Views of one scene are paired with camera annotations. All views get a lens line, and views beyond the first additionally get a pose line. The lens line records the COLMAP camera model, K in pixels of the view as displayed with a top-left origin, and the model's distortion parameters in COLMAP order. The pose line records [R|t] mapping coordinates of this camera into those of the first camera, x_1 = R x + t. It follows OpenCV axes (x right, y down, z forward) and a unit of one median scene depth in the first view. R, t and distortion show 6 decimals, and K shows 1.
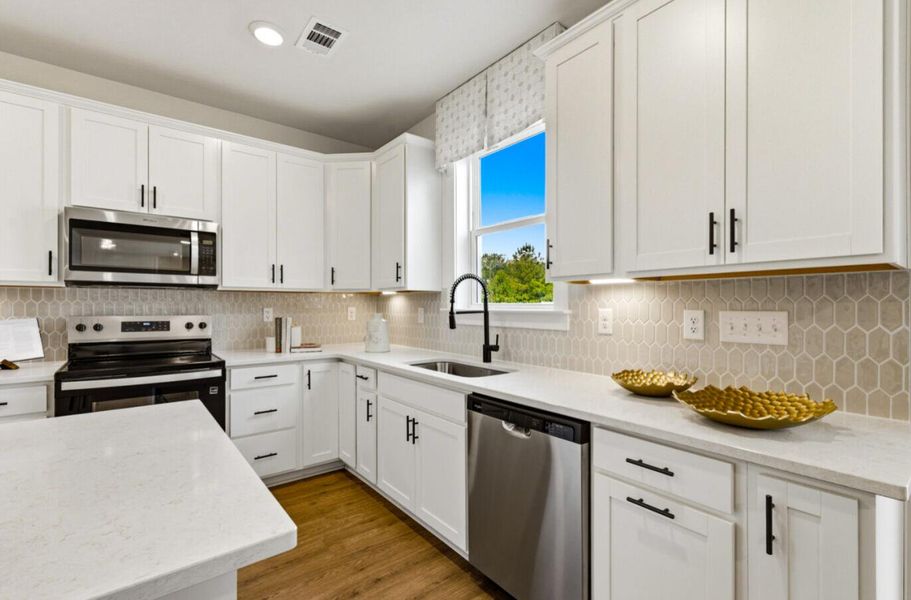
lens RADIAL K [[416.1, 0, 451.8], [0, 416.1, 305.4], [0, 0, 1]] dist [0.012057, 0.000309]
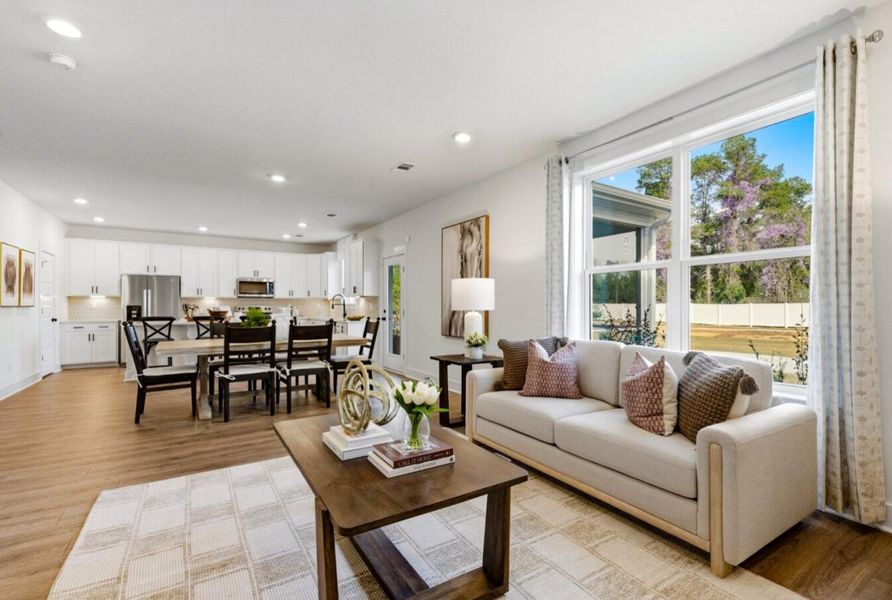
lens RADIAL K [[409.3, 0, 451.1], [0, 409.3, 299.7], [0, 0, 1]] dist [0.002477, -0.000451]
pose [[0.995451, -0.001866, -0.095254, 1.259797], [0.000287, 0.999862, -0.016586, 0.030913], [0.095272, 0.016483, 0.995315, -2.297445]]
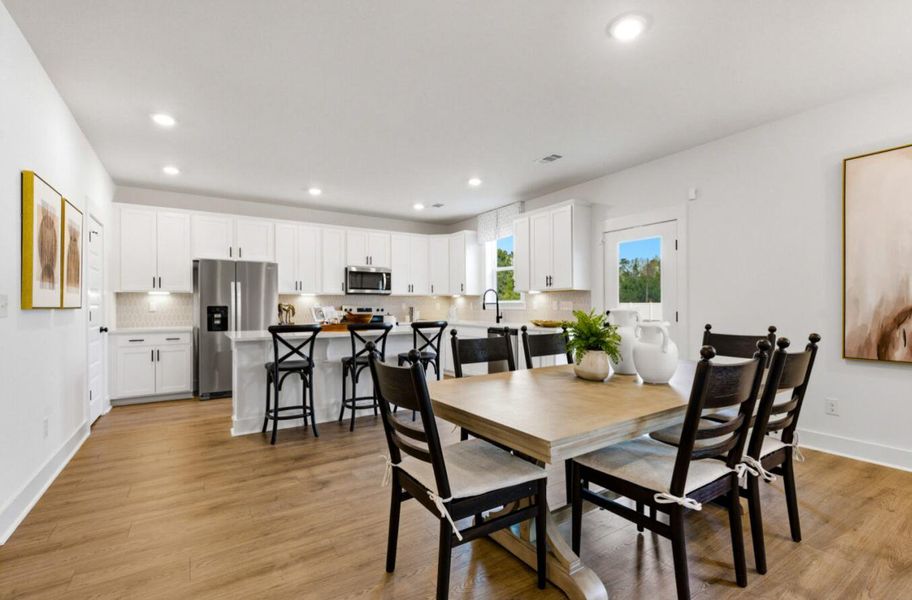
lens RADIAL K [[416.6, 0, 455.7], [0, 416.6, 300.8], [0, 0, 1]] dist [0.012057, 0.000309]
pose [[0.995338, -0.006351, -0.096234, 0.067908], [0.005041, 0.999891, -0.013846, 0.031288], [0.096312, 0.013296, 0.995262, -1.472881]]
